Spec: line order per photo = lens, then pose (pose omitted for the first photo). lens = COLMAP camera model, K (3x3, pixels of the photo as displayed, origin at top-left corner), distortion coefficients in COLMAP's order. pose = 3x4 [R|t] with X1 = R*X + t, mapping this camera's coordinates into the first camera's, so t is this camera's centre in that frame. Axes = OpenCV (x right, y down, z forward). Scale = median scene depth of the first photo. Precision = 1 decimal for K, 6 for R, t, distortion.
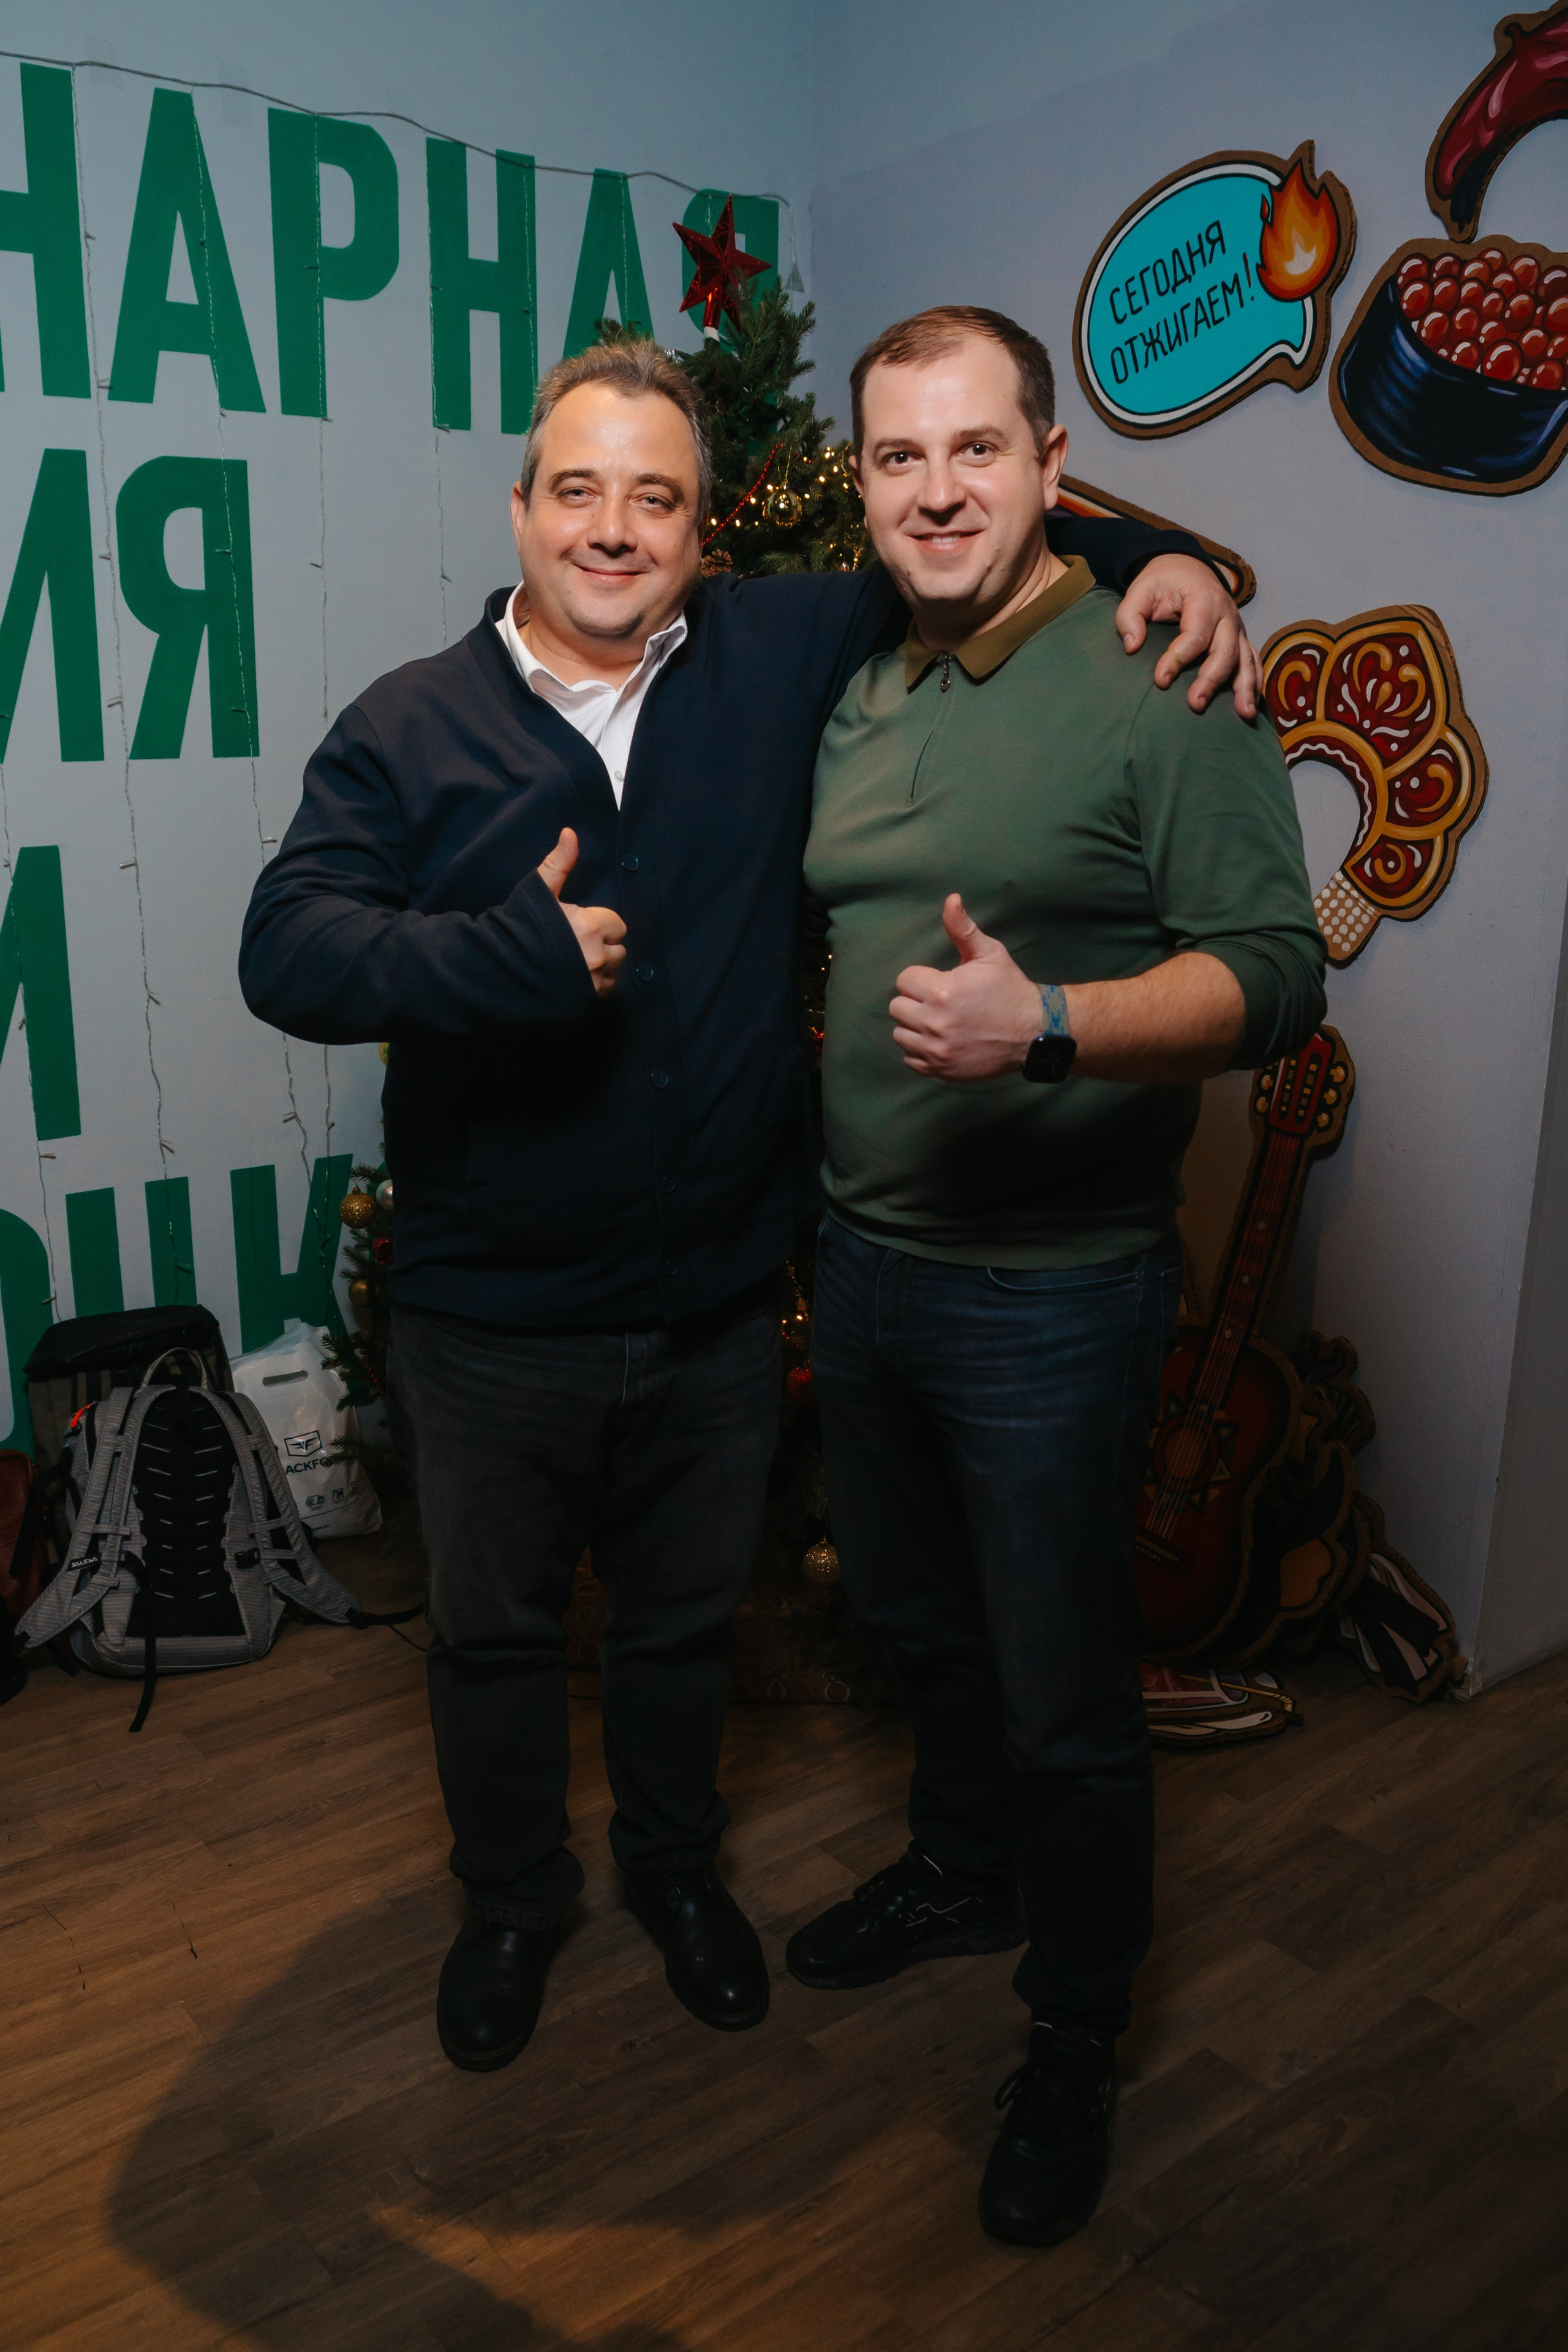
lens RADIAL K [[2068.5, 0, 699.9], [0, 2068.5, 1156.3], [0, 0, 1]] dist [-0.085557, 0.111944]
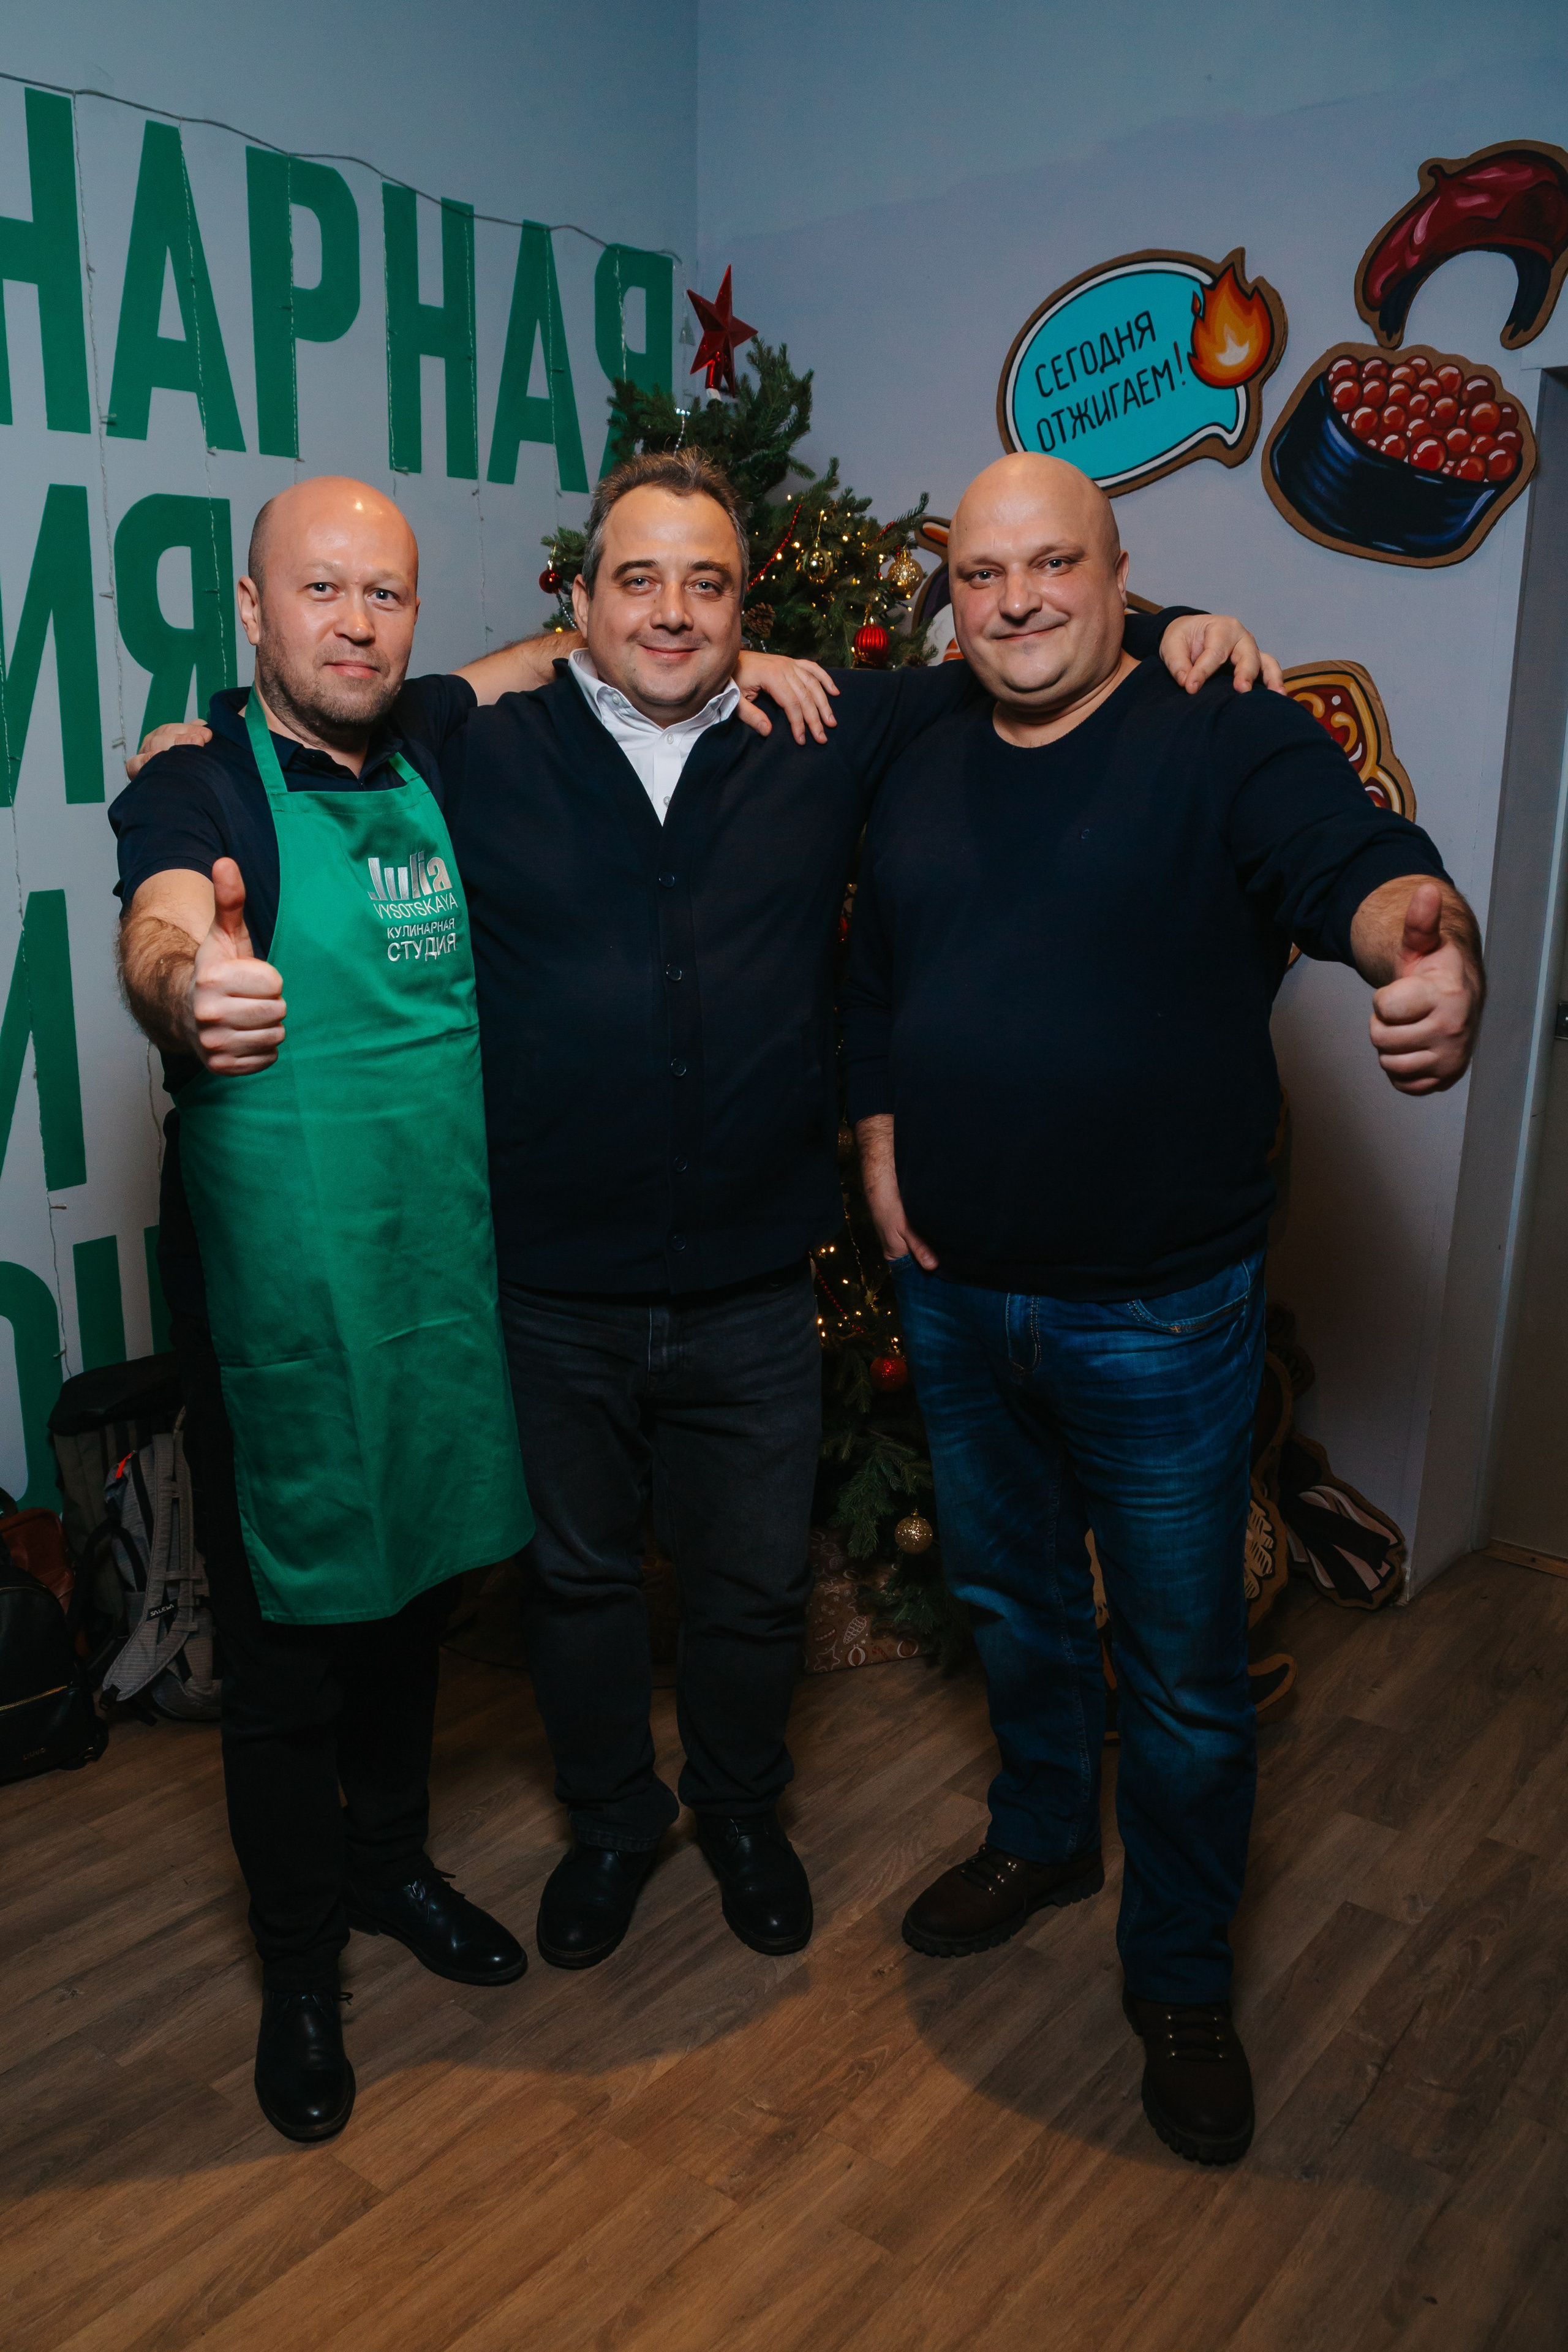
lens RADIAL K [[2068.5, 0, 696.9], [0, 2068.5, 1201.8], [0, 0, 1]] dist [-0.085557, 0.111944]
pose [[0.967851, -0.056005, 0.245210, -0.286296], [0.051656, 0.998373, 0.024135, -0.011506], [-0.246162, -0.010693, 0.969170, -0.028266]]
